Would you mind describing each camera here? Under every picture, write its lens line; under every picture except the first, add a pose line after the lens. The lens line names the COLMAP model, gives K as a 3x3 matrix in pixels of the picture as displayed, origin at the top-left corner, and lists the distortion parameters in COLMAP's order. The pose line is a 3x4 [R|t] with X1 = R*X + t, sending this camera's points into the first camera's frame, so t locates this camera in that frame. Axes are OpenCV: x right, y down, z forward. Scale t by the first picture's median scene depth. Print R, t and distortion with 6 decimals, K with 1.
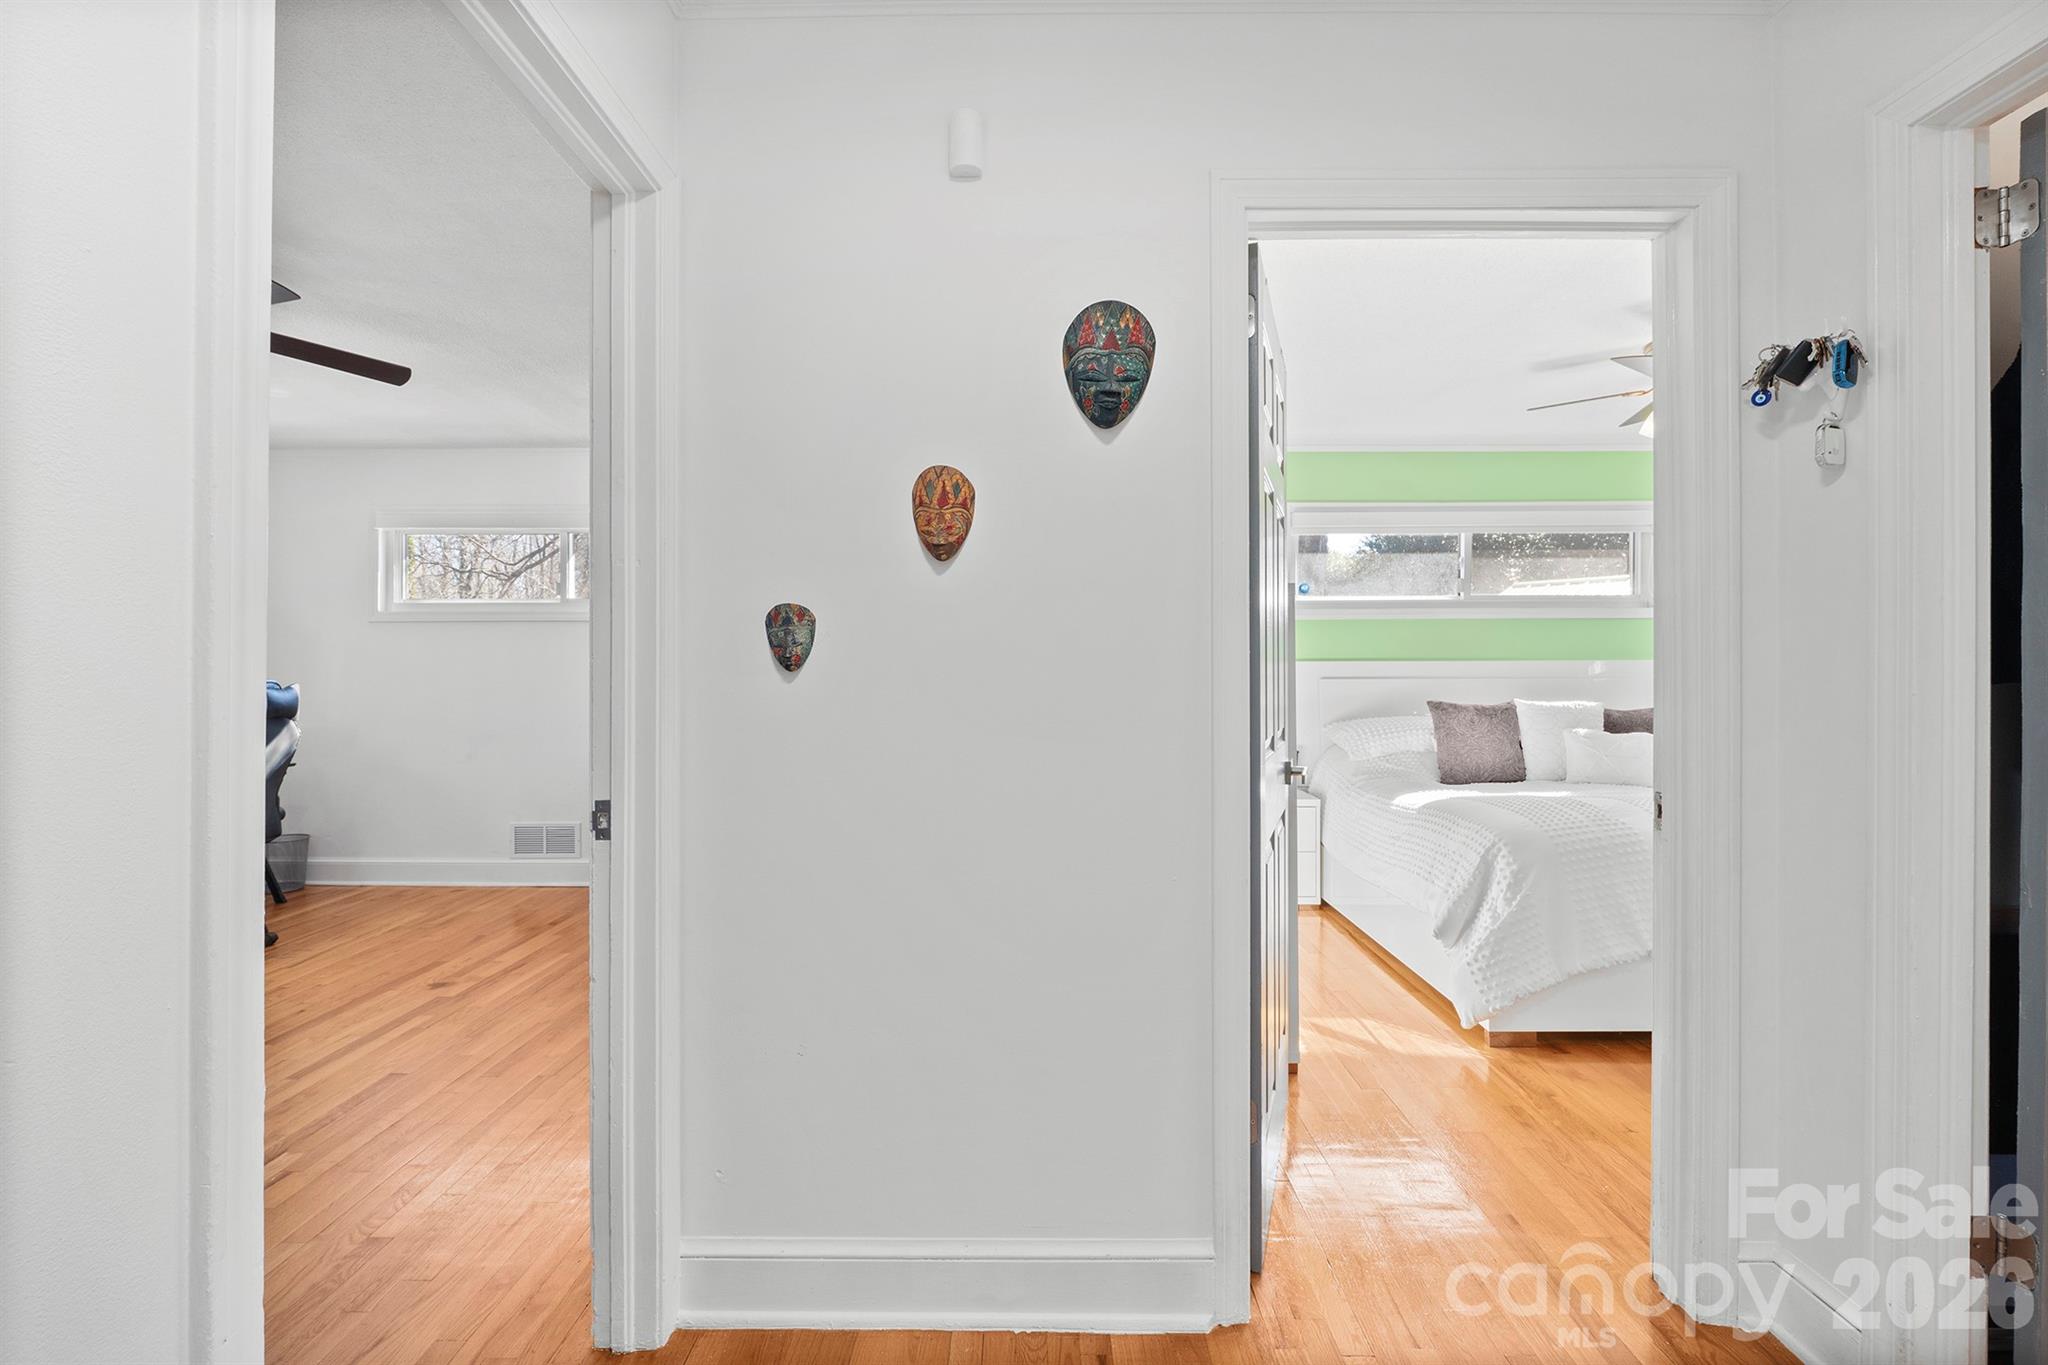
lens RADIAL K [[913.7, 0, 1030.1], [0, 913.7, 675.9], [0, 0, 1]] dist [-0.012879, 0.000030]
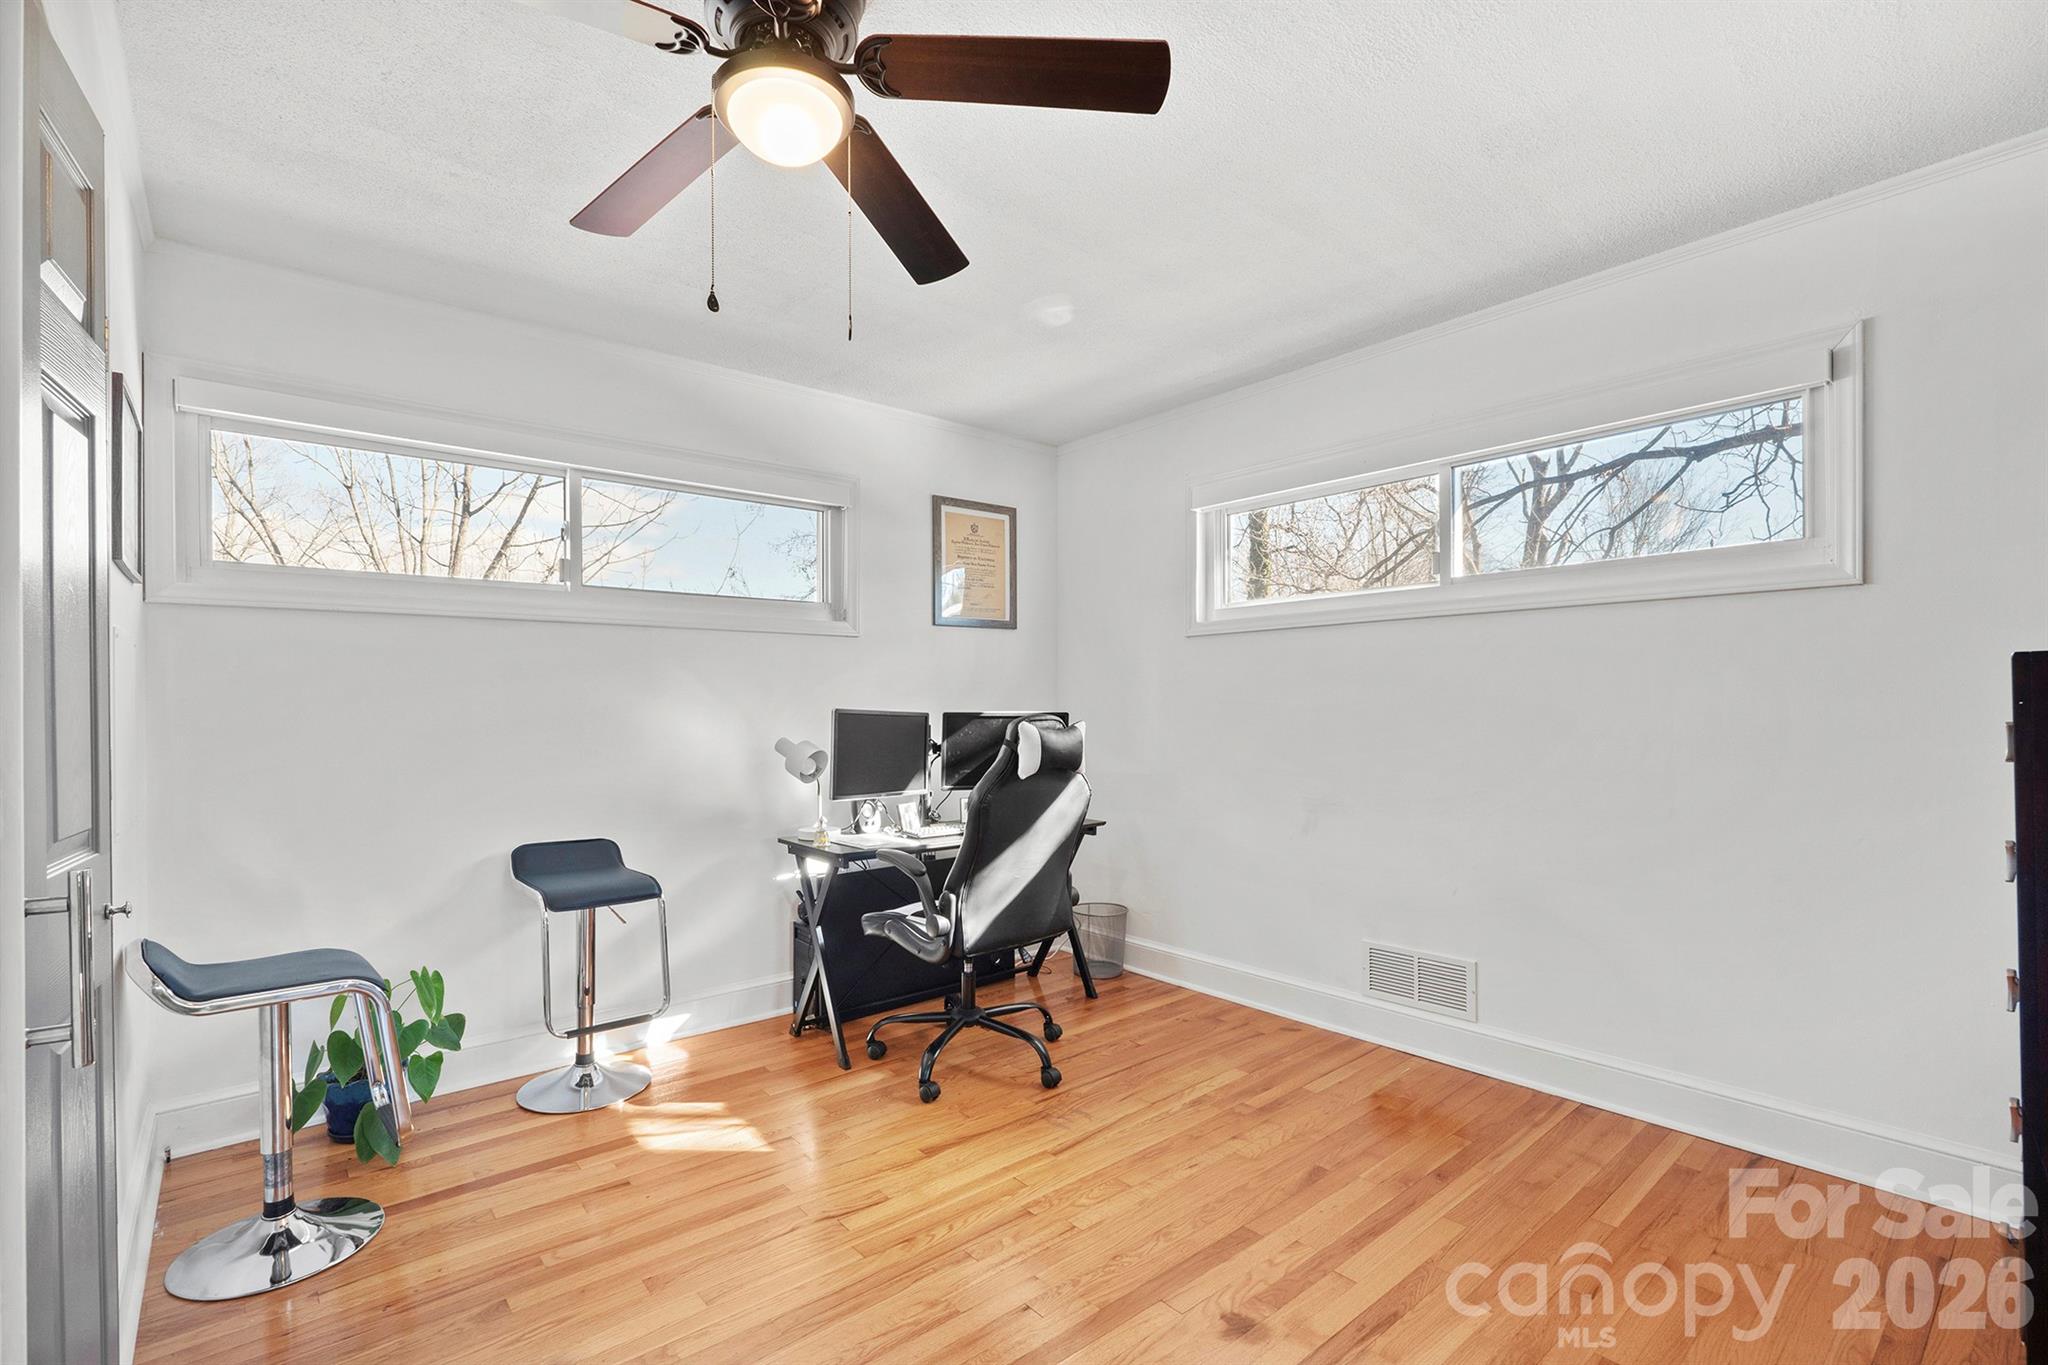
lens RADIAL K [[913.7, 0, 1033.2], [0, 913.7, 699.5], [0, 0, 1]] dist [-0.012879, 0.000030]
pose [[0.655499, -0.002492, -0.755192, -0.304402], [0.005667, 0.999983, 0.001620, -0.010207], [0.755175, -0.005342, 0.655502, 0.515961]]
